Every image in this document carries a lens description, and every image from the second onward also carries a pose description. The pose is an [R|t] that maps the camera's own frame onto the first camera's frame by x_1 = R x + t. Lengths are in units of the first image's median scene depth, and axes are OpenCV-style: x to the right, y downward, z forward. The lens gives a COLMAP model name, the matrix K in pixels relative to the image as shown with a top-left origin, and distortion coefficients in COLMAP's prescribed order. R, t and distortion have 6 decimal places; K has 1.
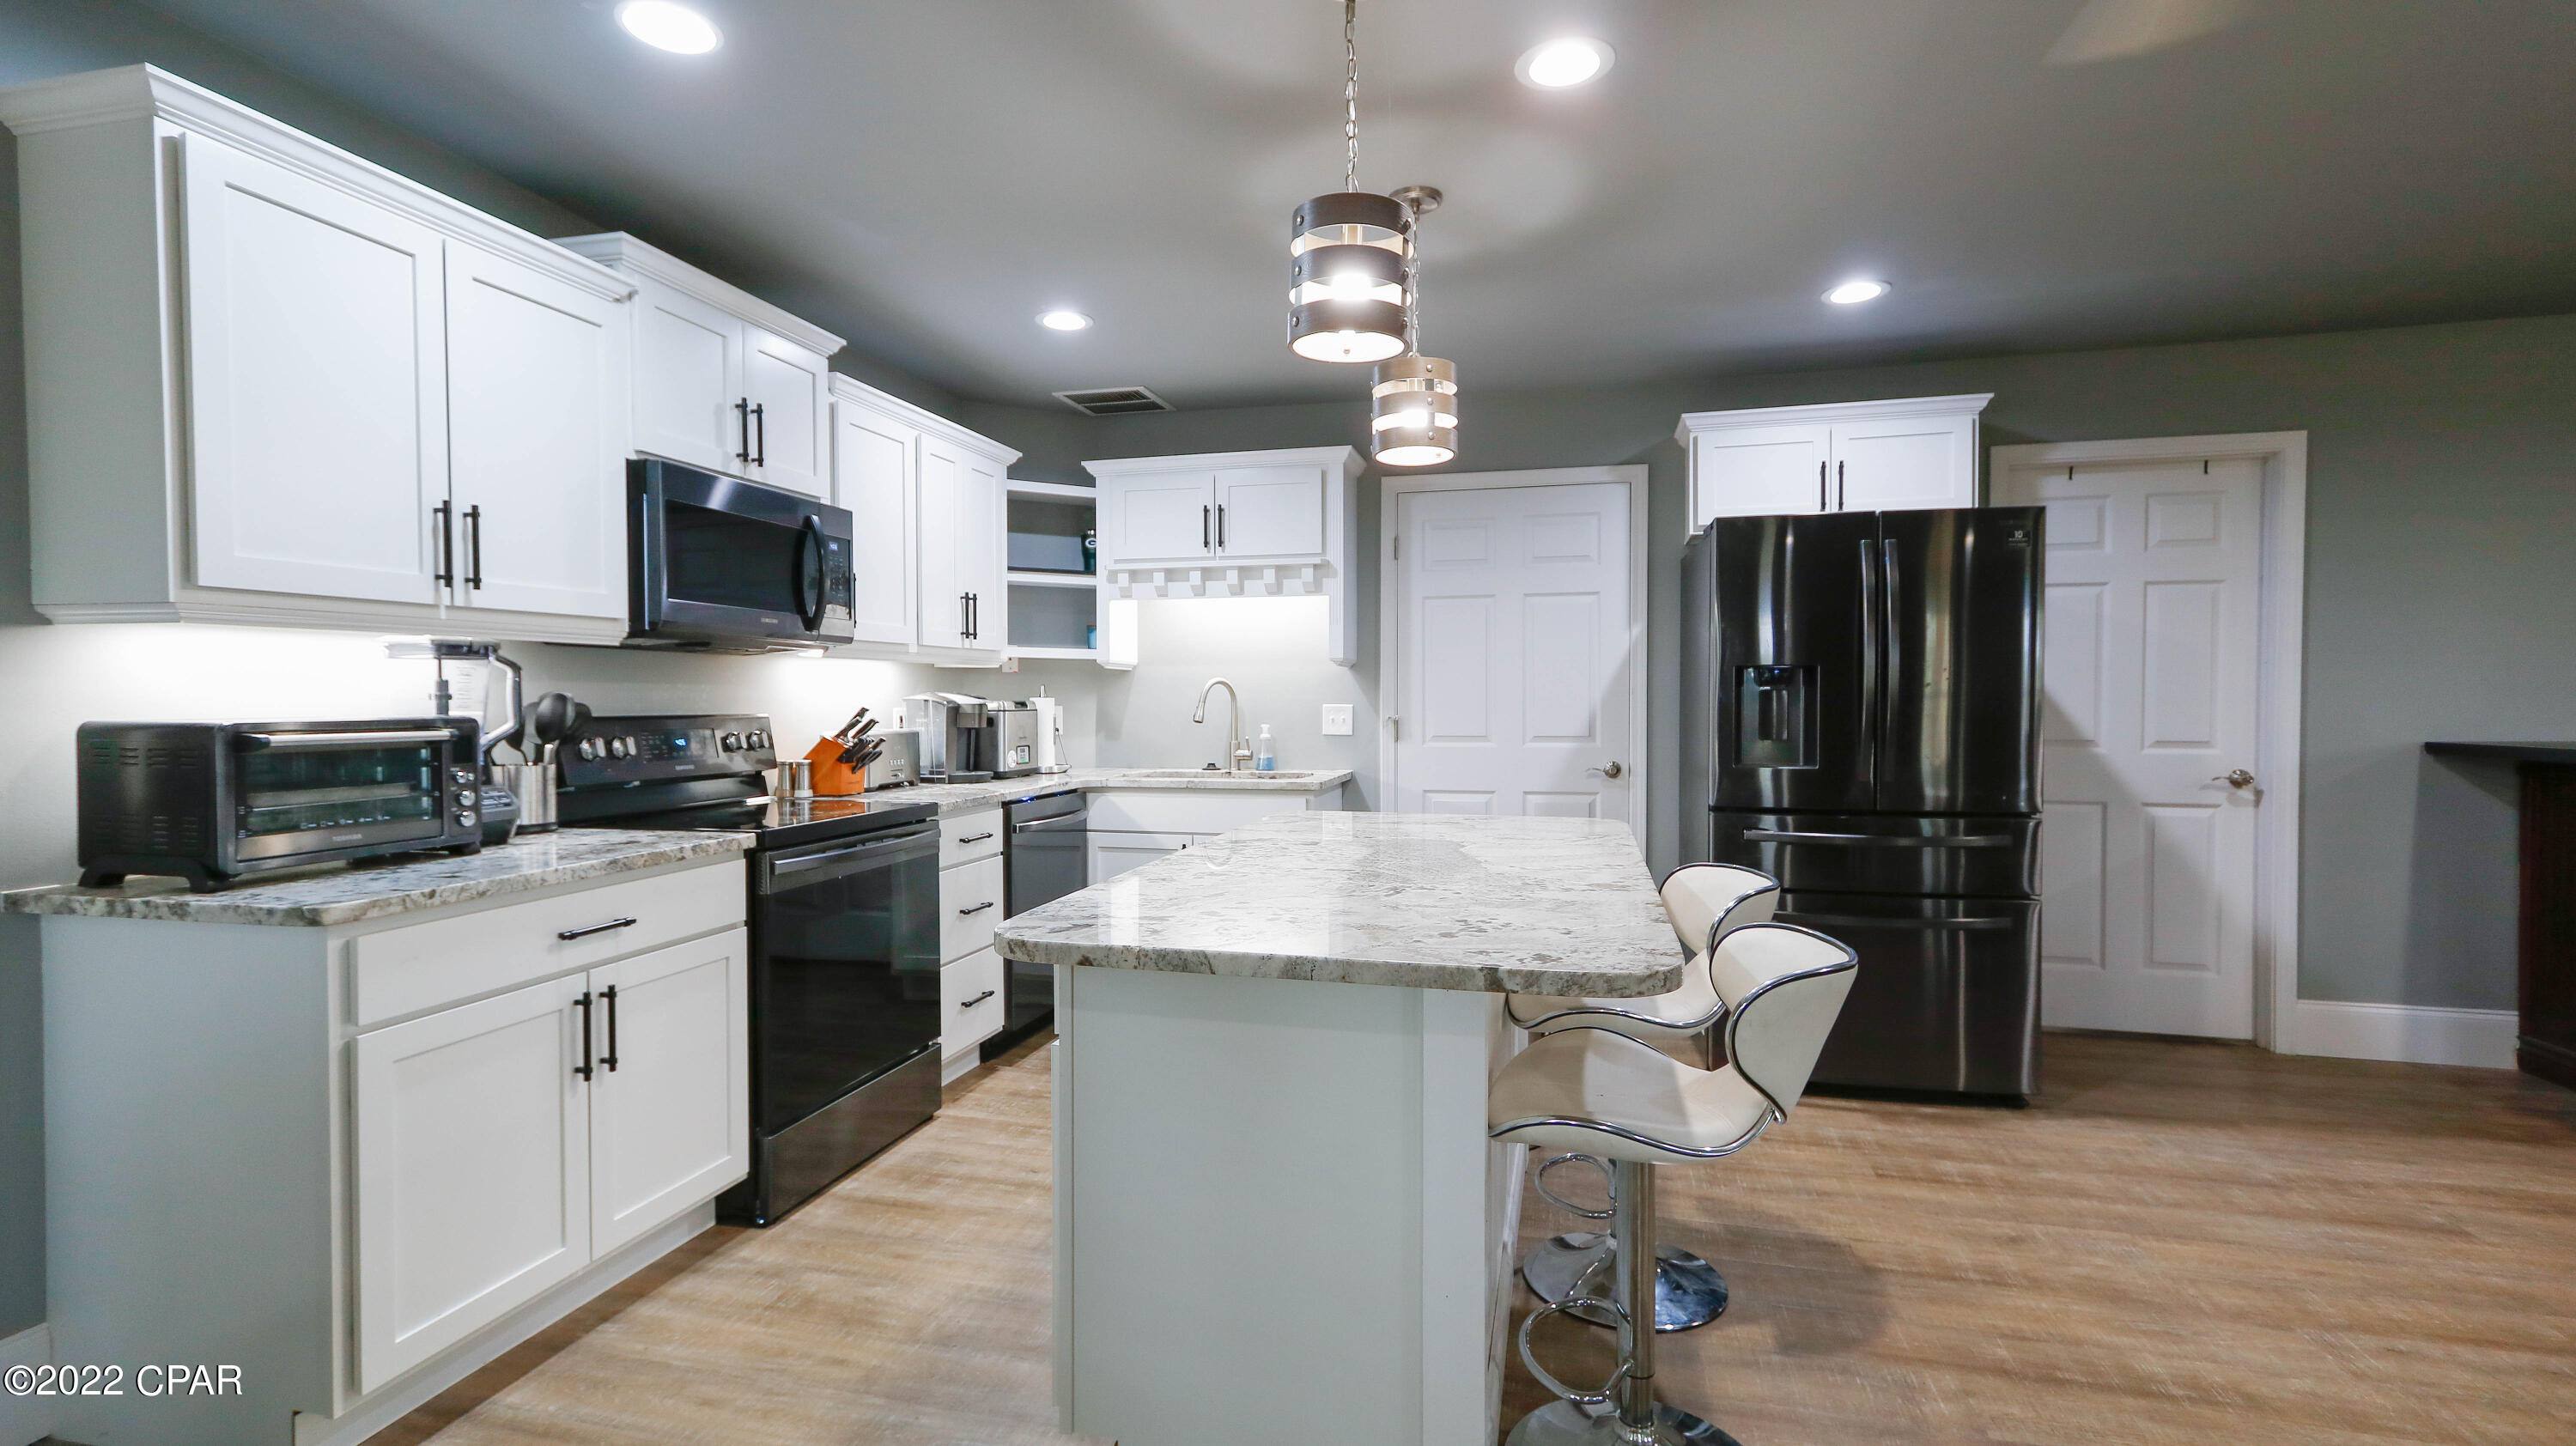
lens RADIAL K [[1190.5, 0, 1214.2], [0, 1190.5, 714.6], [0, 0, 1]] dist [0.020480, -0.000989]
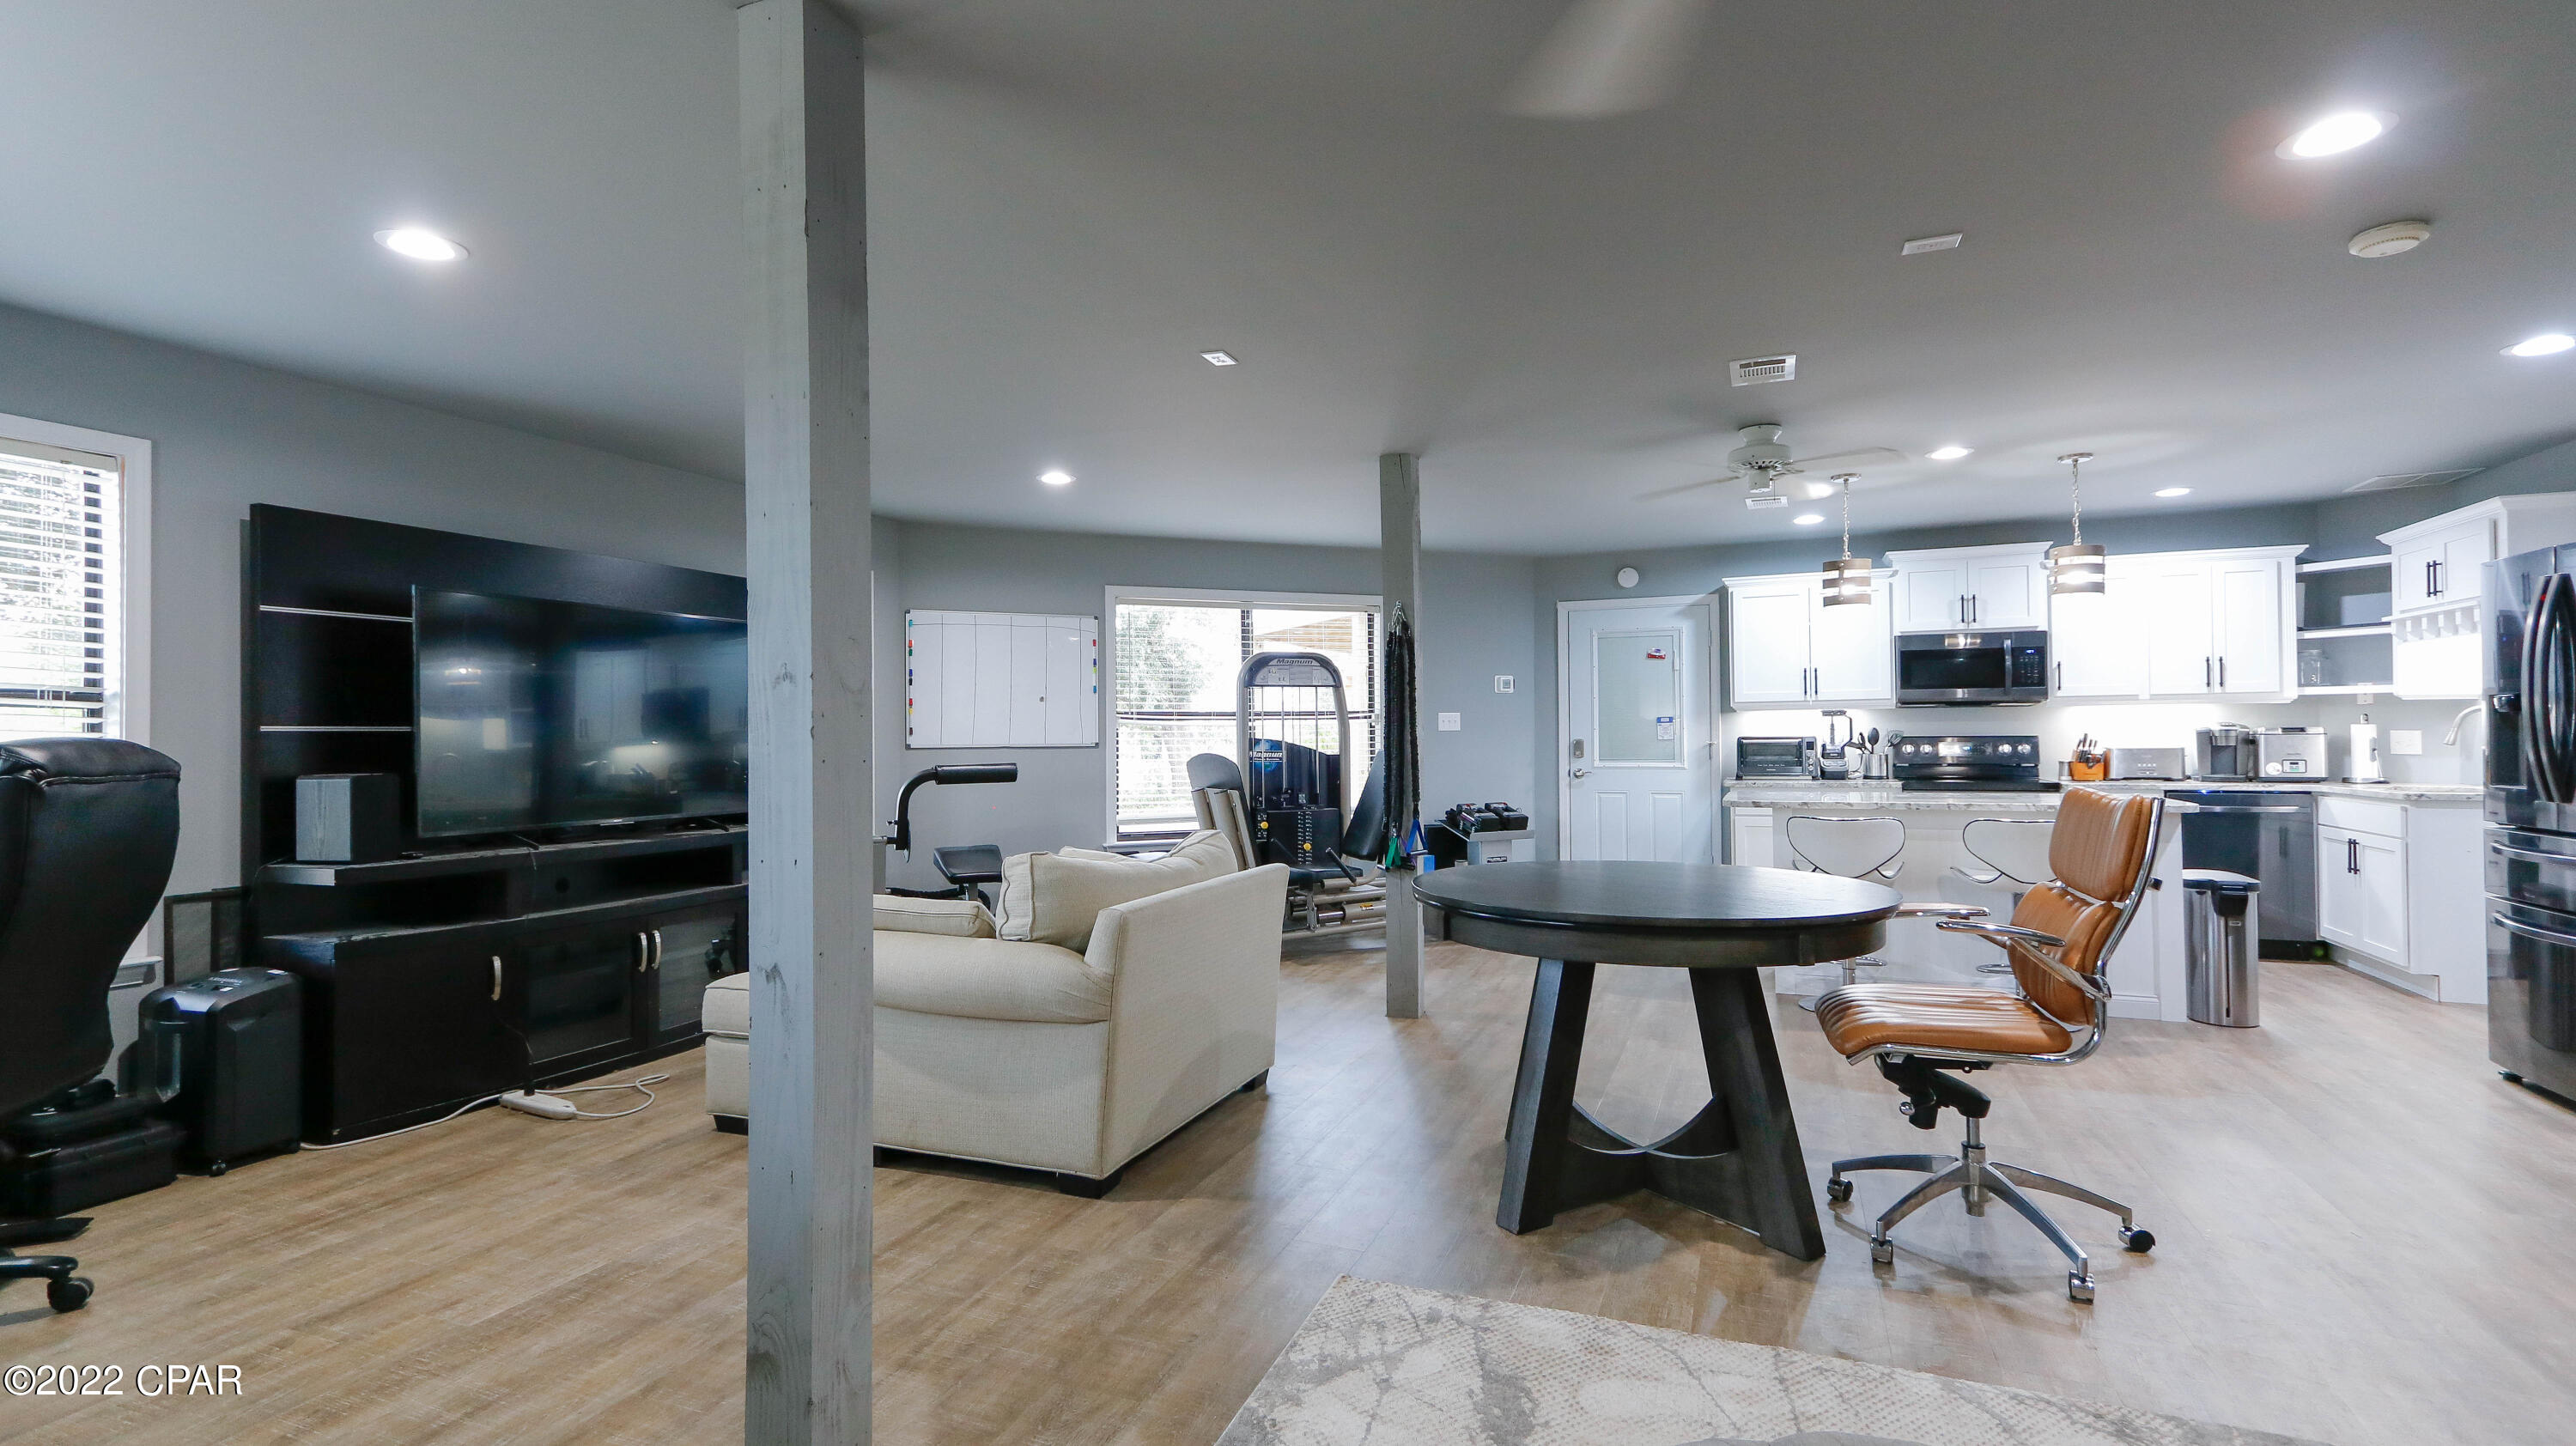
lens RADIAL K [[1190.5, 0, 1269.2], [0, 1190.5, 725.8], [0, 0, 1]] dist [0.020480, -0.000989]
pose [[-0.149488, -0.006434, -0.988743, 1.808462], [-0.003215, 0.999977, -0.006021, -0.000804], [0.988758, 0.002279, -0.149505, 0.043297]]
